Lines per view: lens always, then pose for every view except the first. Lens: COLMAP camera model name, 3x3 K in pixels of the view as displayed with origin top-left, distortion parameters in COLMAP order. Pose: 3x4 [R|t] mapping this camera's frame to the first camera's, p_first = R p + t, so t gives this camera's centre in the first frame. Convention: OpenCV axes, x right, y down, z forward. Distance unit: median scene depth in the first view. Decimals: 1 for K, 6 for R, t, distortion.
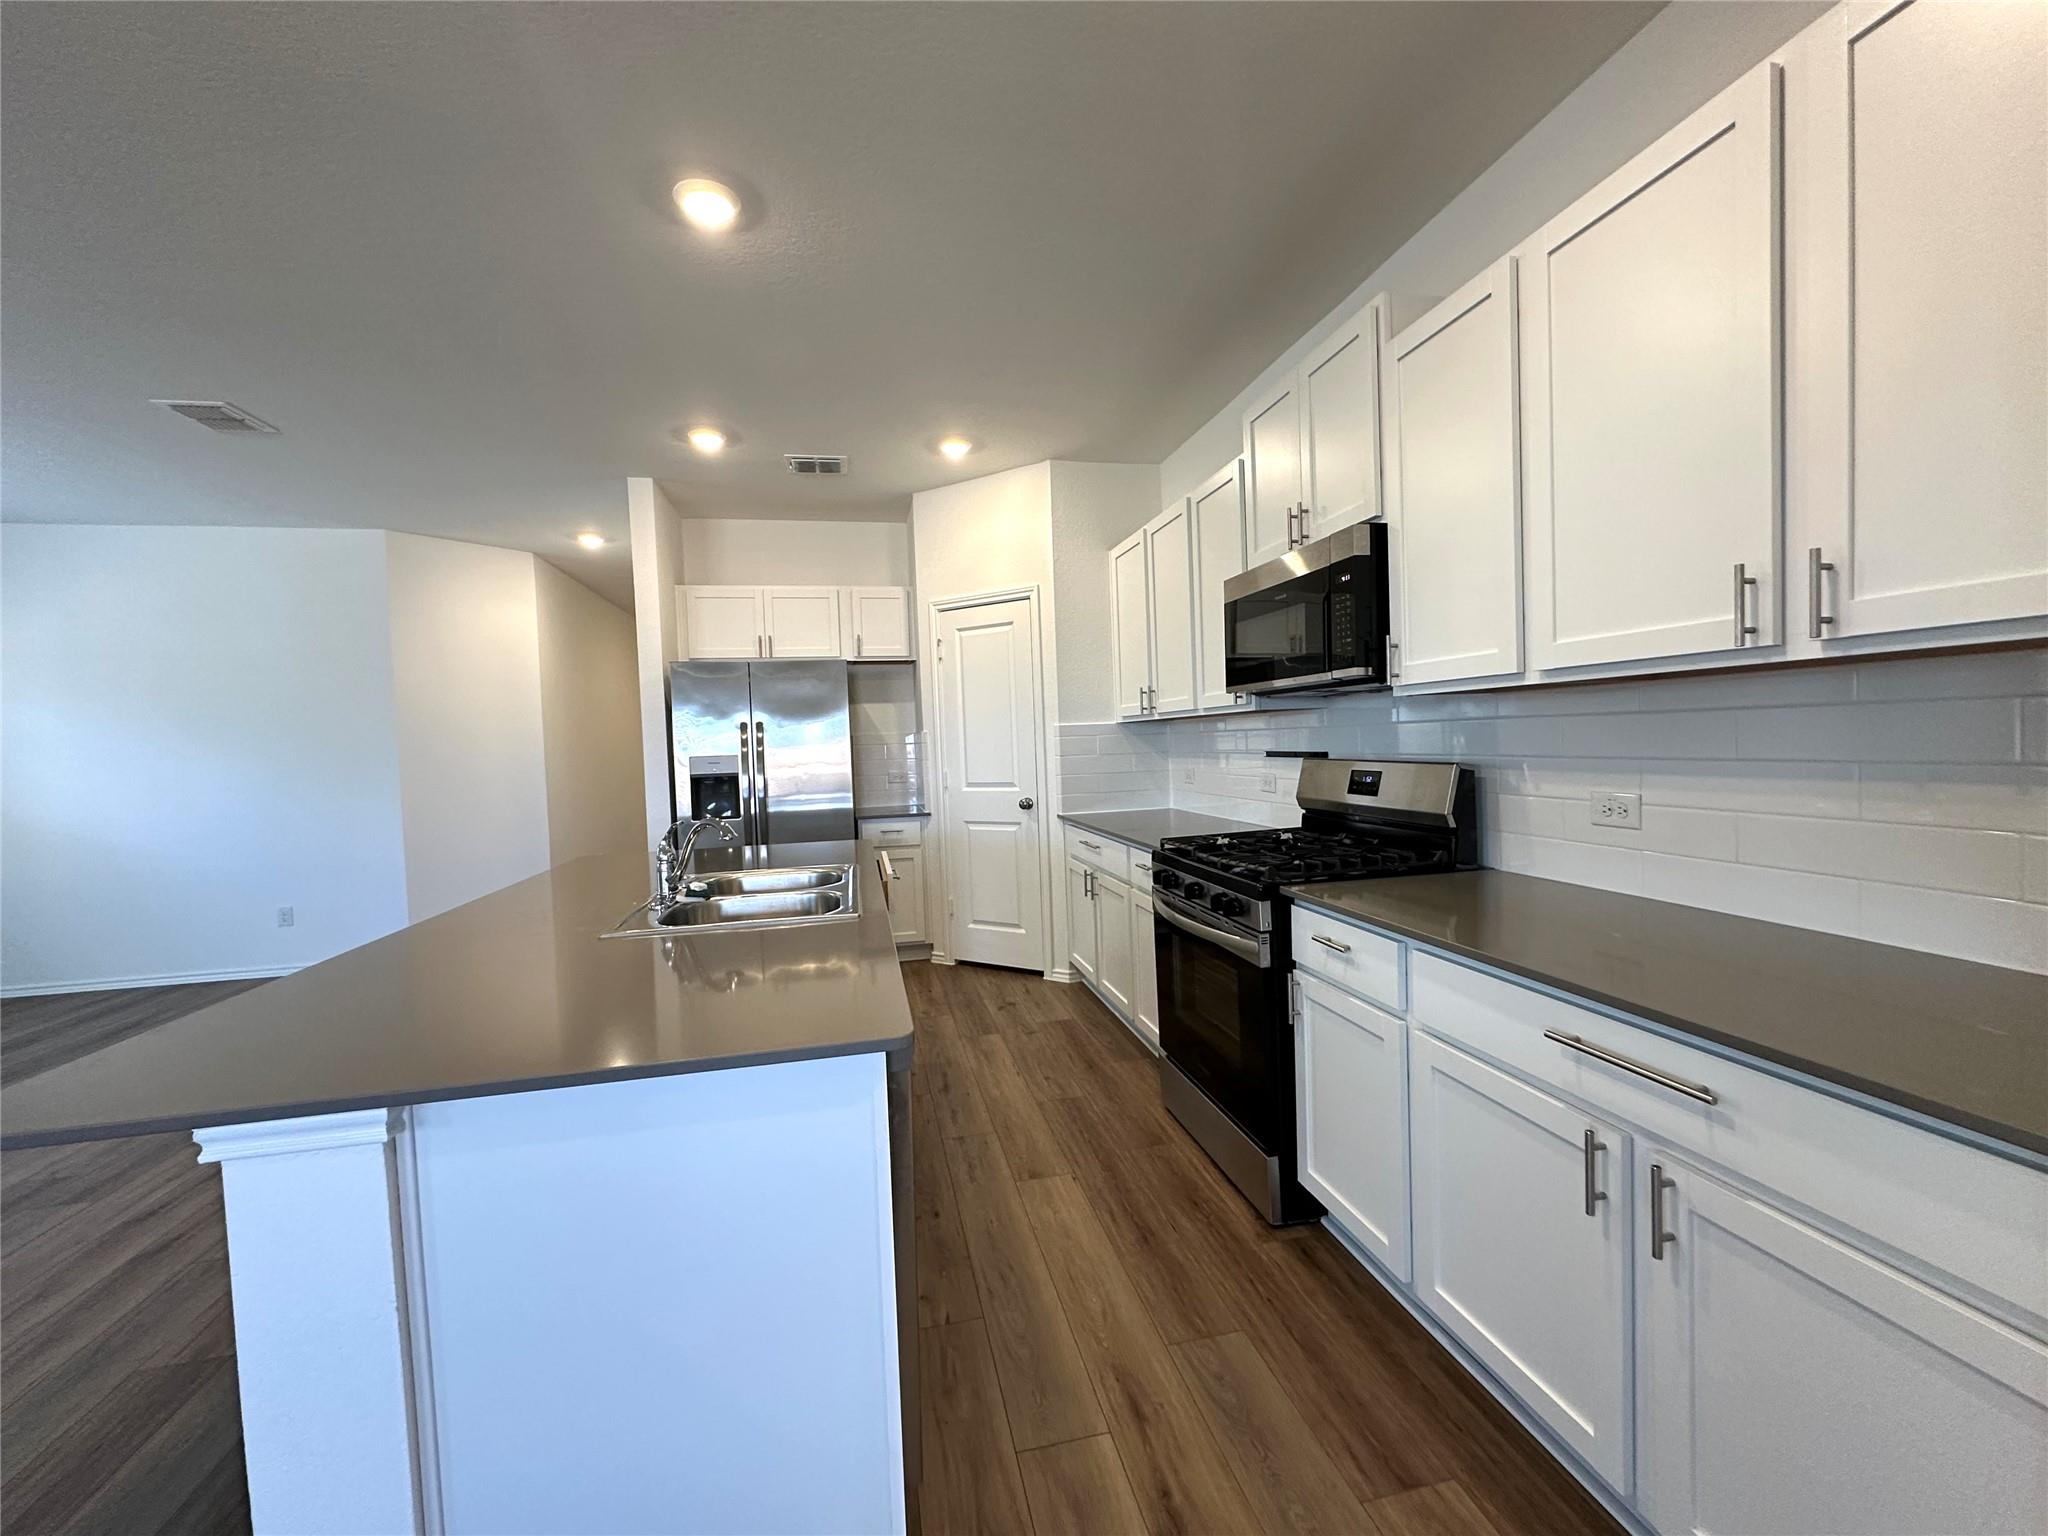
lens RADIAL K [[819.3, 0, 1028.4], [0, 819.3, 765.3], [0, 0, 1]] dist [-0.001128, -0.000212]
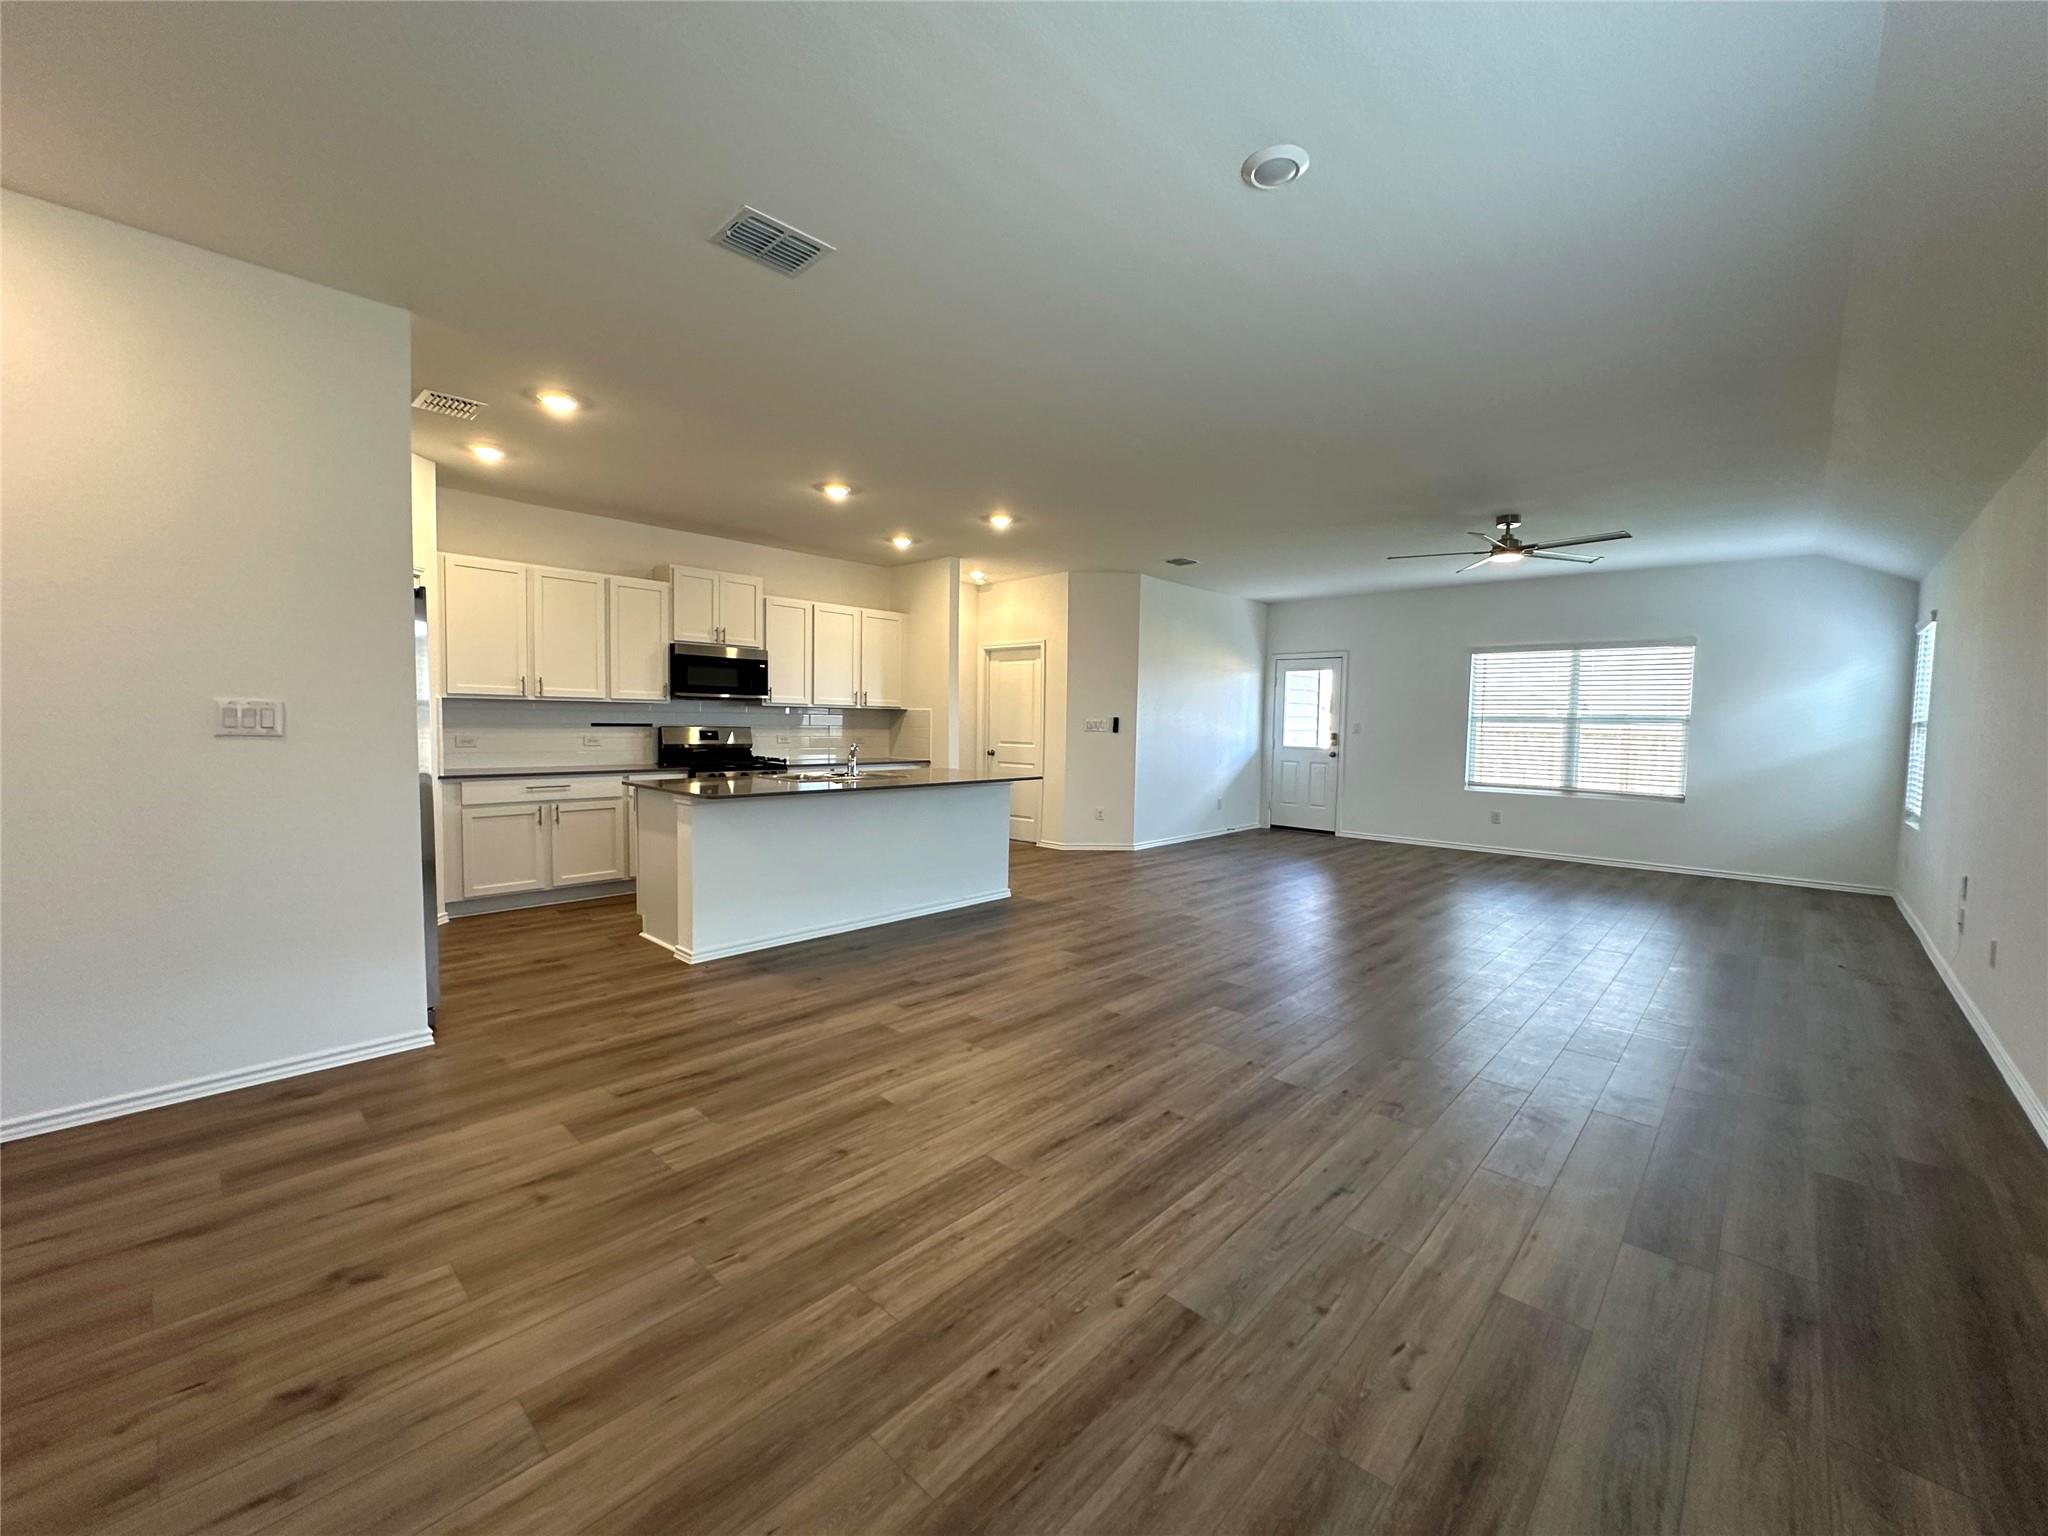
lens RADIAL K [[819.3, 0, 1028.4], [0, 819.3, 765.3], [0, 0, 1]] dist [-0.001128, -0.000212]
pose [[-0.569649, -0.015319, 0.821745, -2.113041], [0.032426, 0.998629, 0.041096, 0.038269], [-0.821248, 0.050056, -0.568371, 1.512192]]
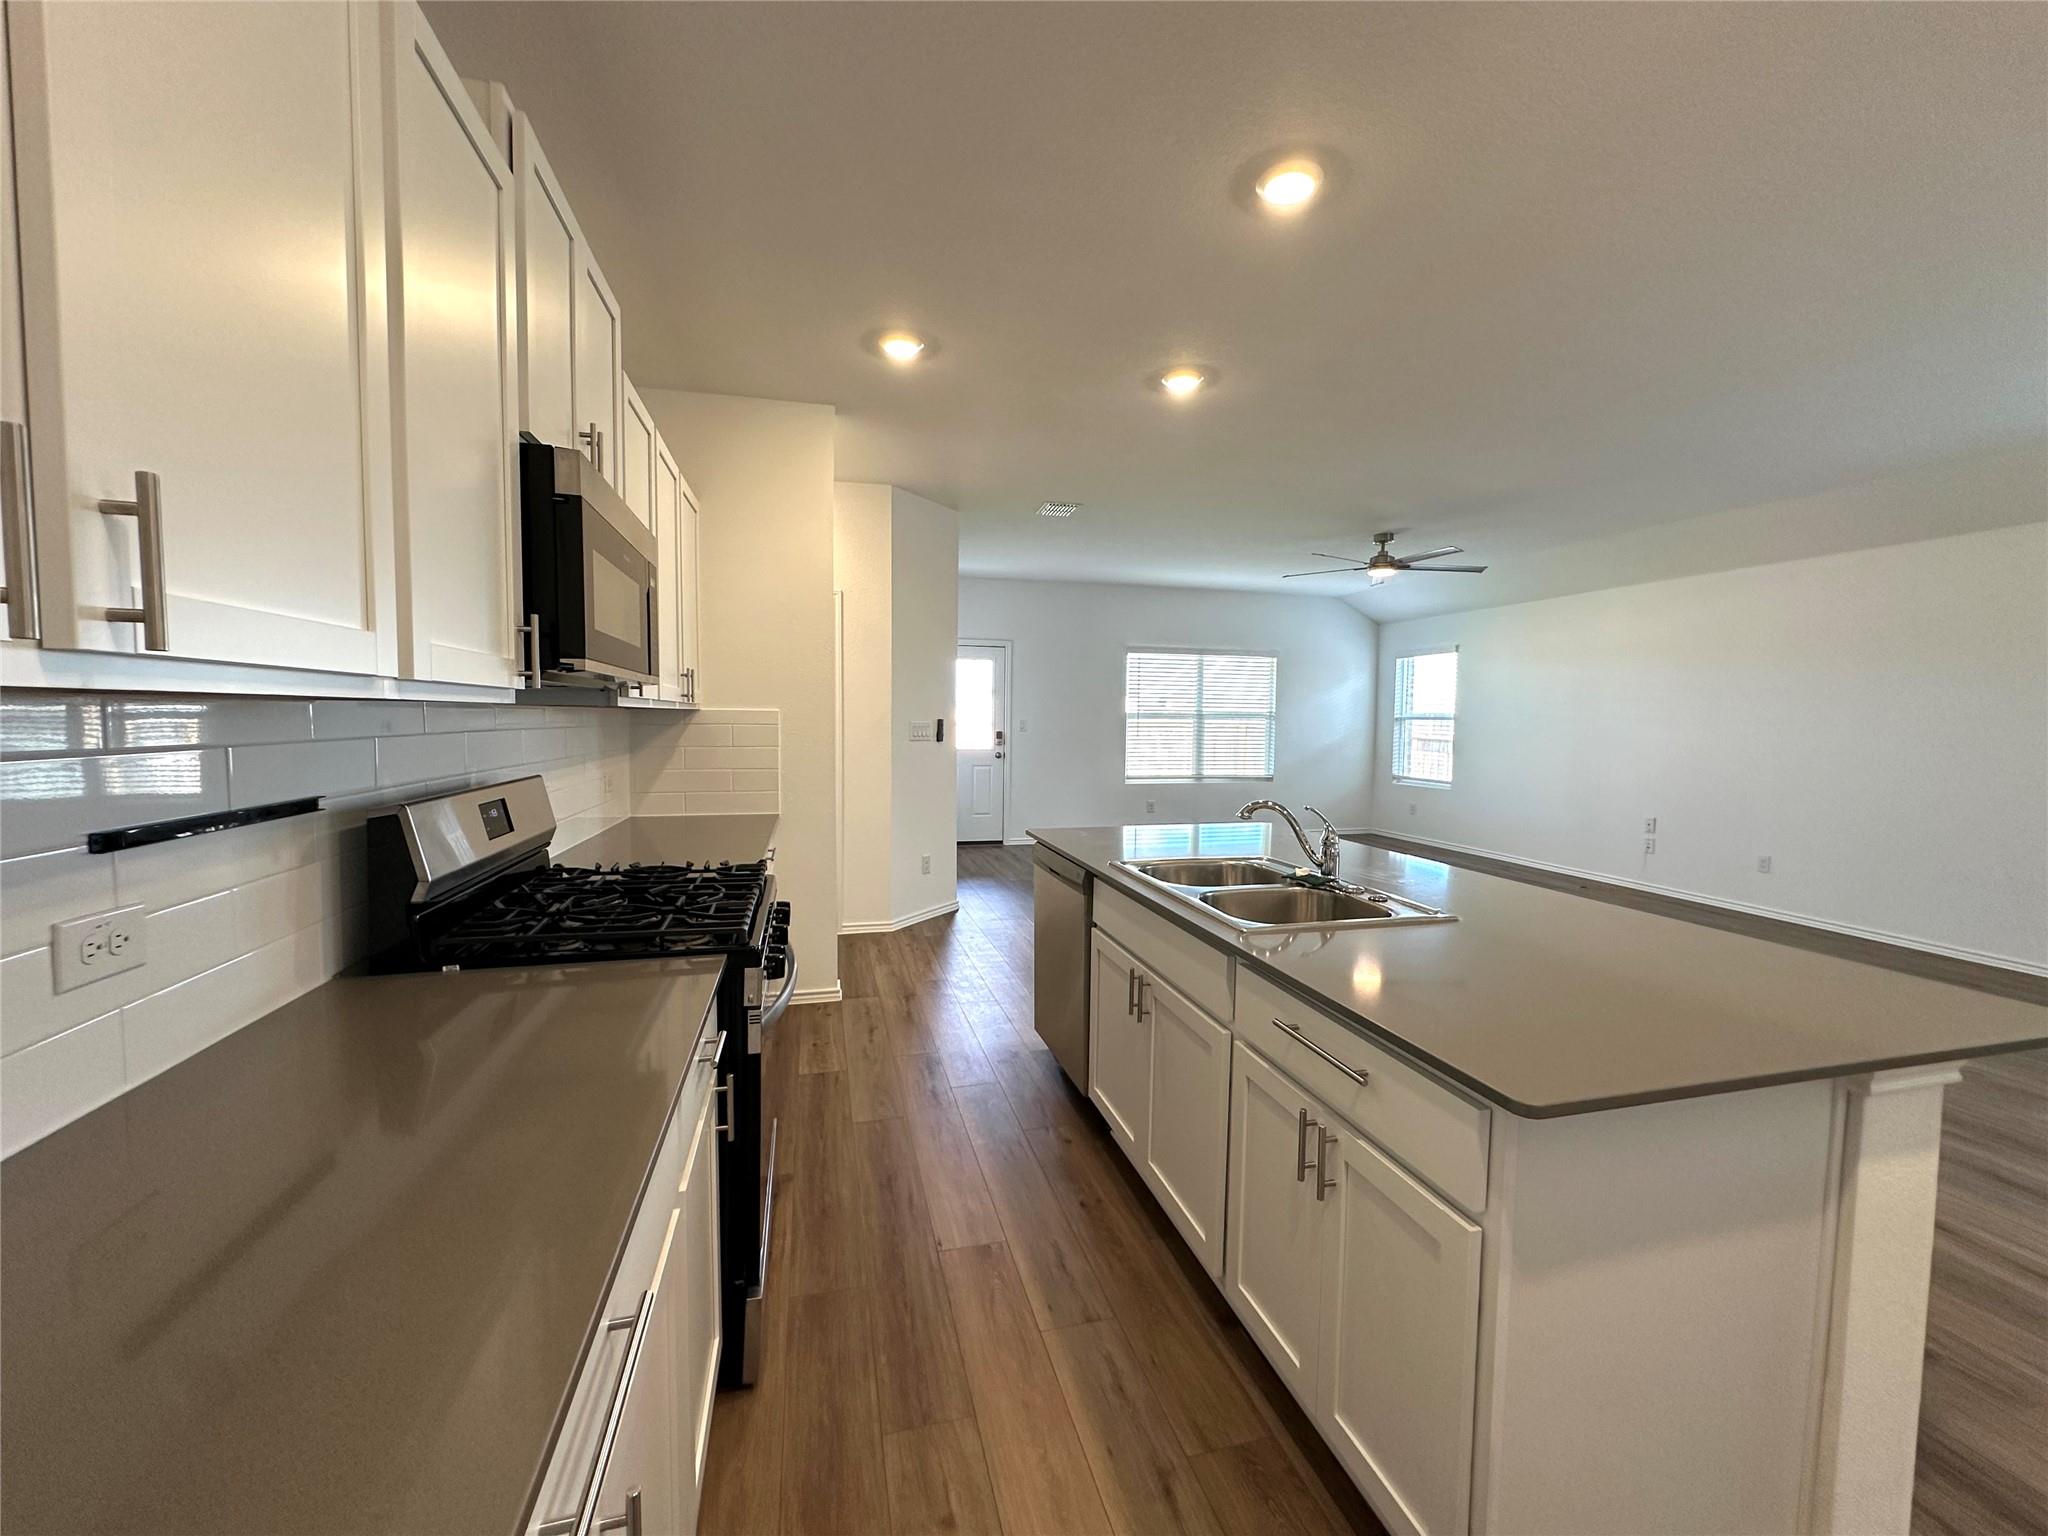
lens RADIAL K [[819.3, 0, 1028.4], [0, 819.3, 765.3], [0, 0, 1]] dist [-0.001128, -0.000212]
pose [[-0.998757, 0.032062, -0.038175, -0.019112], [0.028372, 0.995211, 0.093547, -0.070362], [0.040991, 0.092347, -0.994883, 1.568651]]
